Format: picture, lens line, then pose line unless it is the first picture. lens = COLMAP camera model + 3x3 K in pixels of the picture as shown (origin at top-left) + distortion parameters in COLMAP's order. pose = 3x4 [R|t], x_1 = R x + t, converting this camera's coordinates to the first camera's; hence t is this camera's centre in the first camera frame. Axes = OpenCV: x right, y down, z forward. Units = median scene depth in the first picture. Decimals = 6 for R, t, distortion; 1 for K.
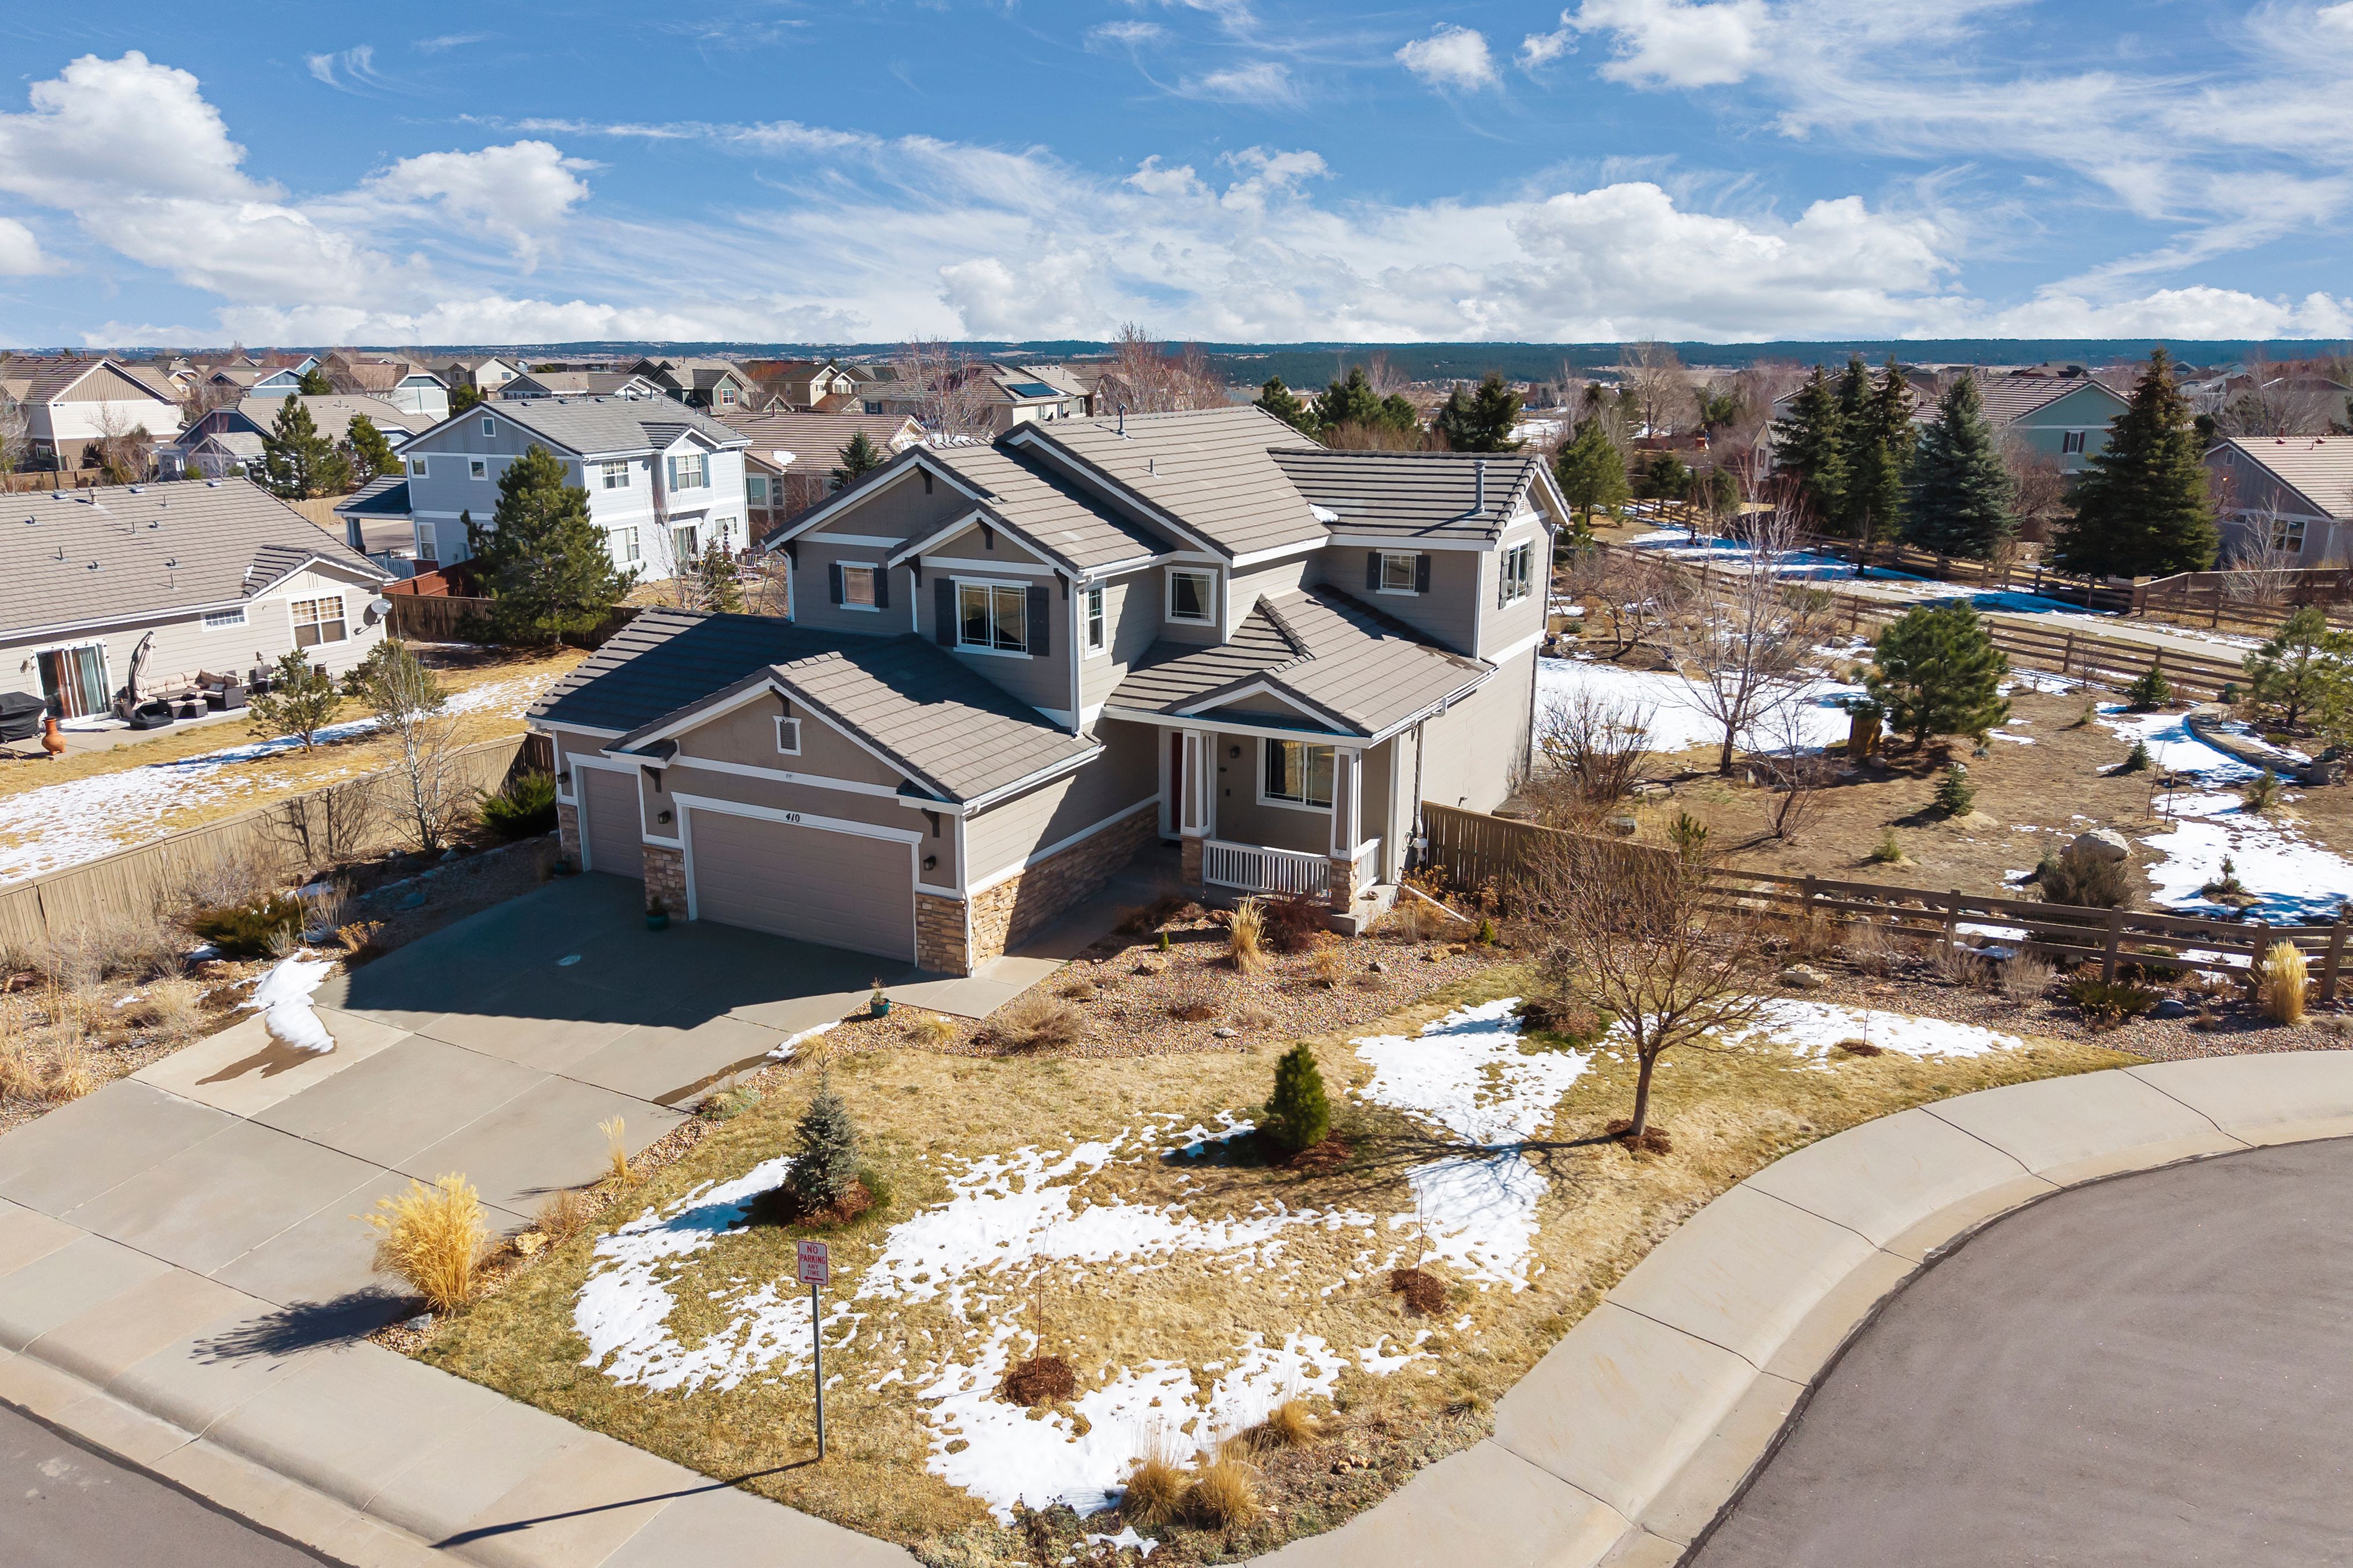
lens RADIAL K [[1640.8, 0, 1180.5], [0, 1640.8, 788.1], [0, 0, 1]] dist [0.011168, -0.001916]
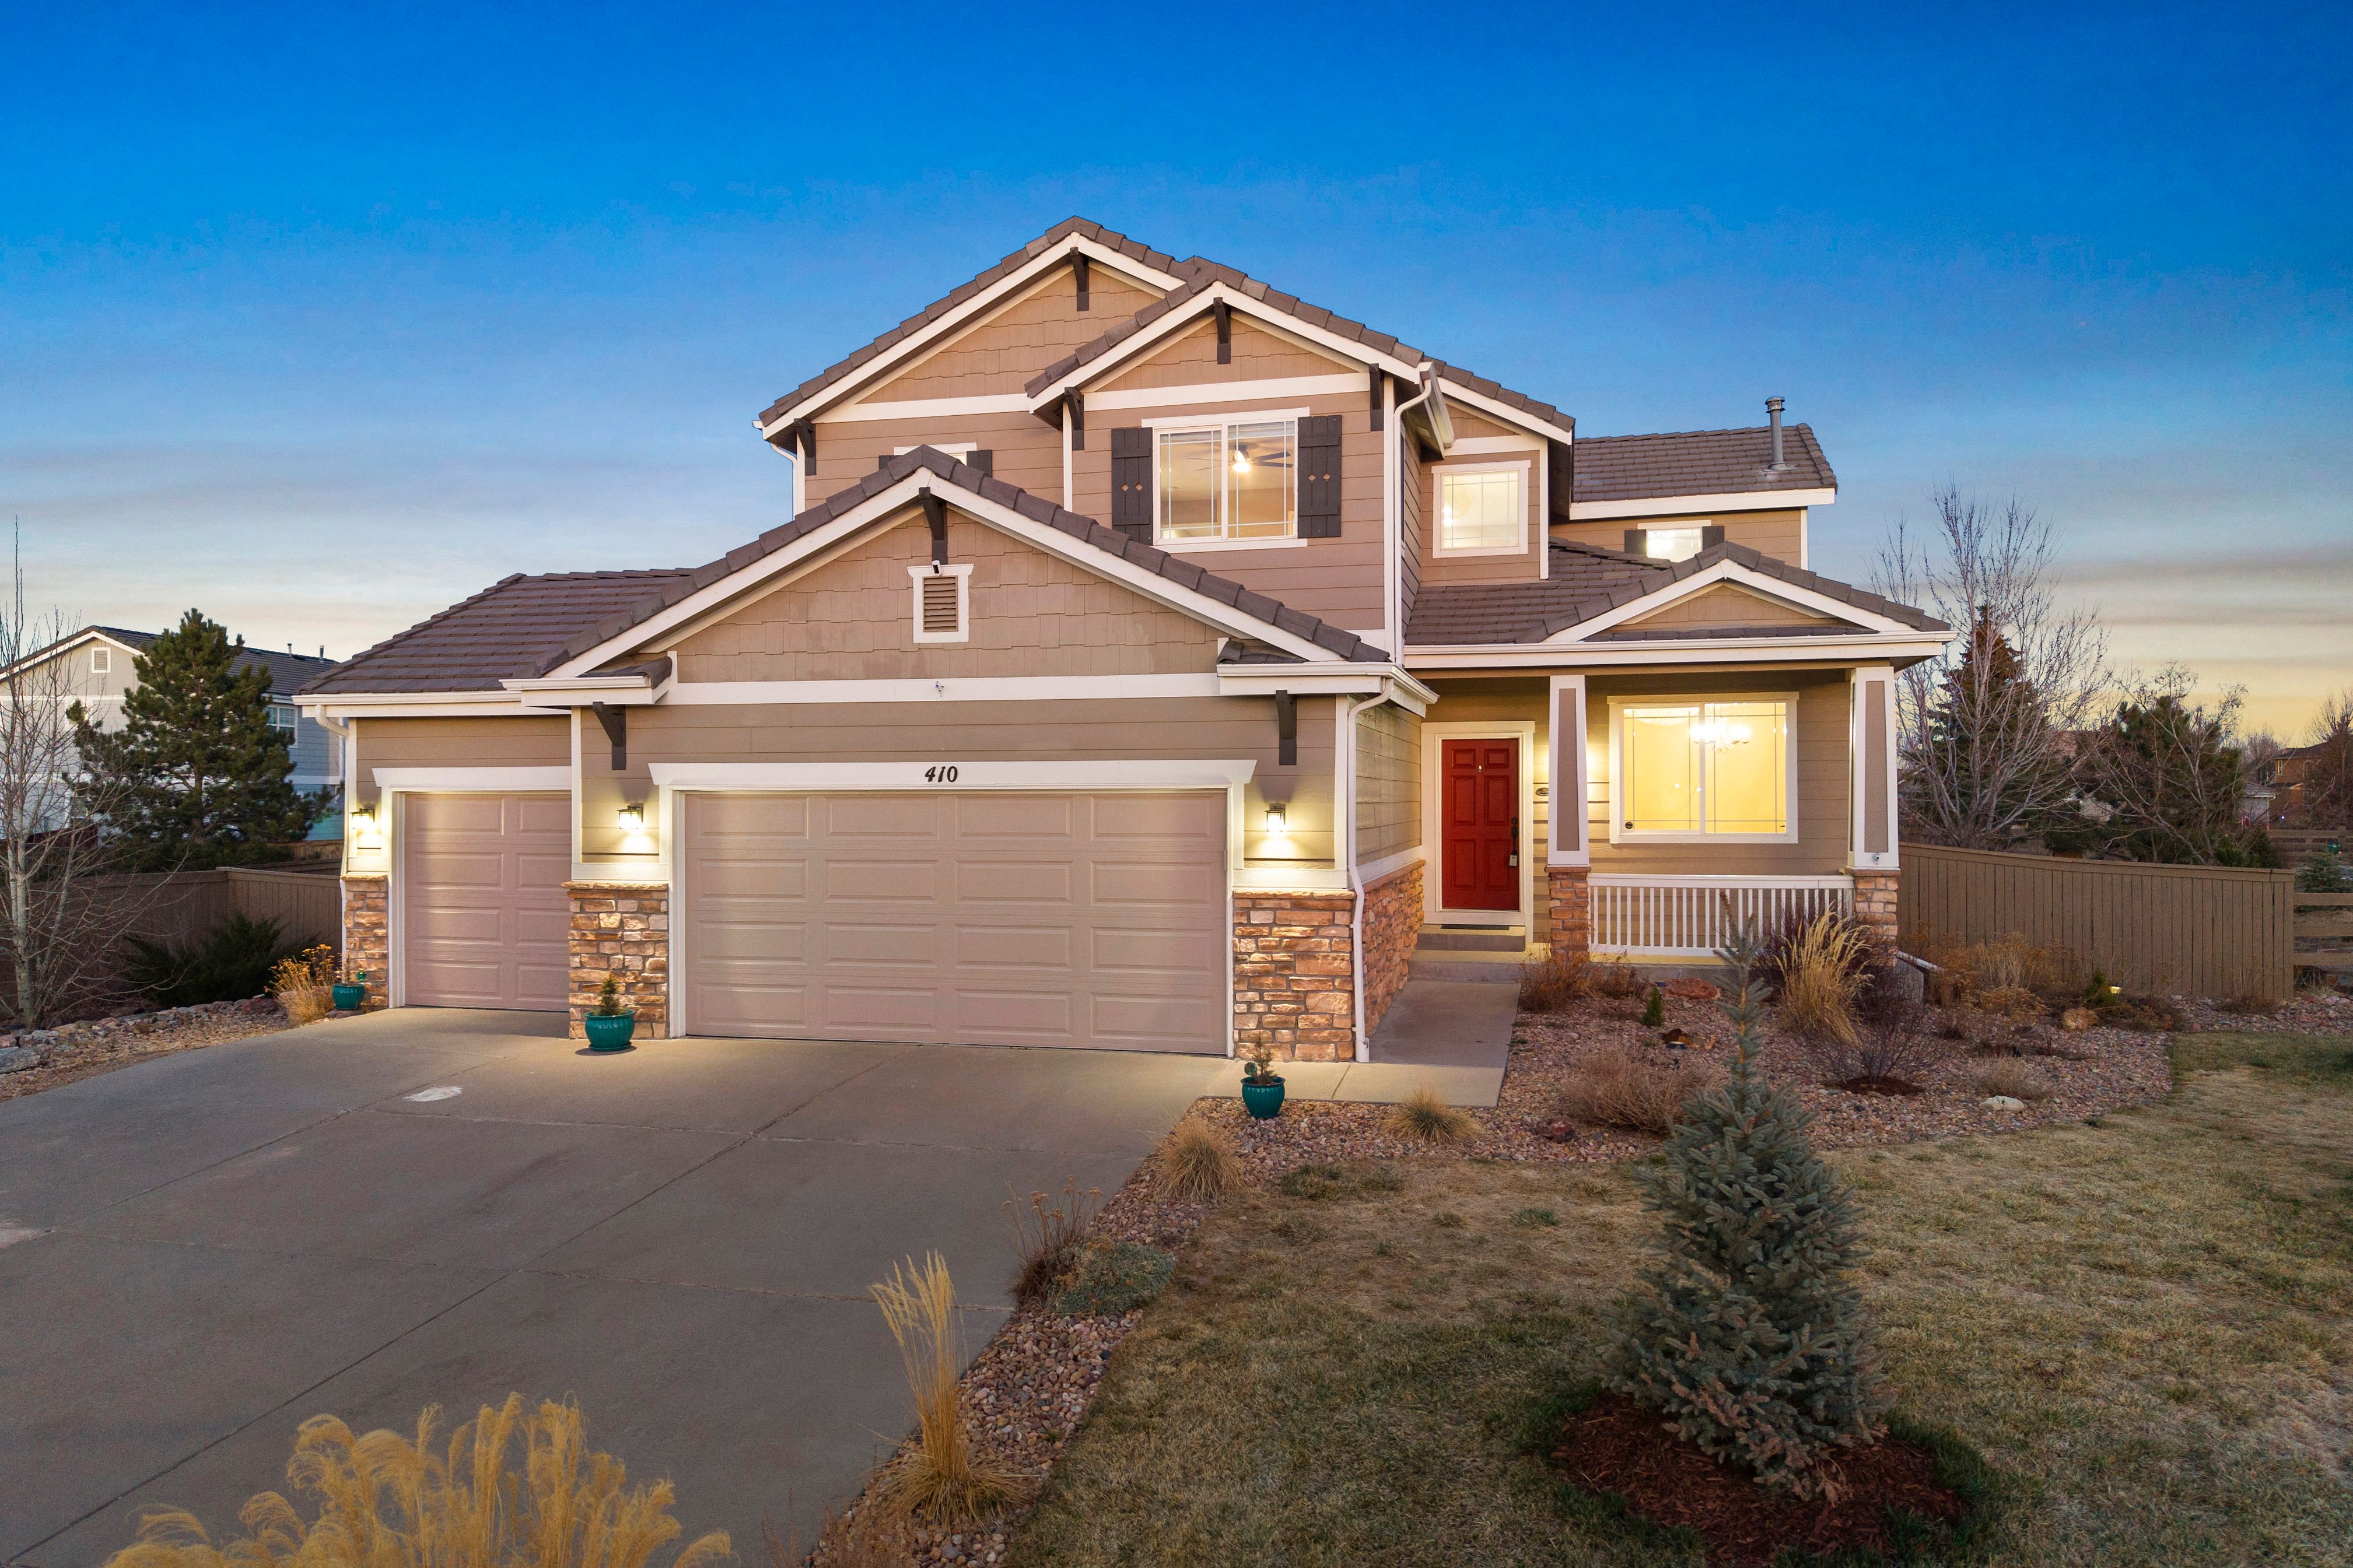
lens RADIAL K [[1640.8, 0, 1172.4], [0, 1640.8, 778.9], [0, 0, 1]] dist [0.011168, -0.001916]
pose [[0.975964, -0.011620, 0.217620, -0.263580], [0.067931, 0.965046, -0.253124, 0.141889], [-0.207072, 0.261823, 0.942640, 0.501248]]
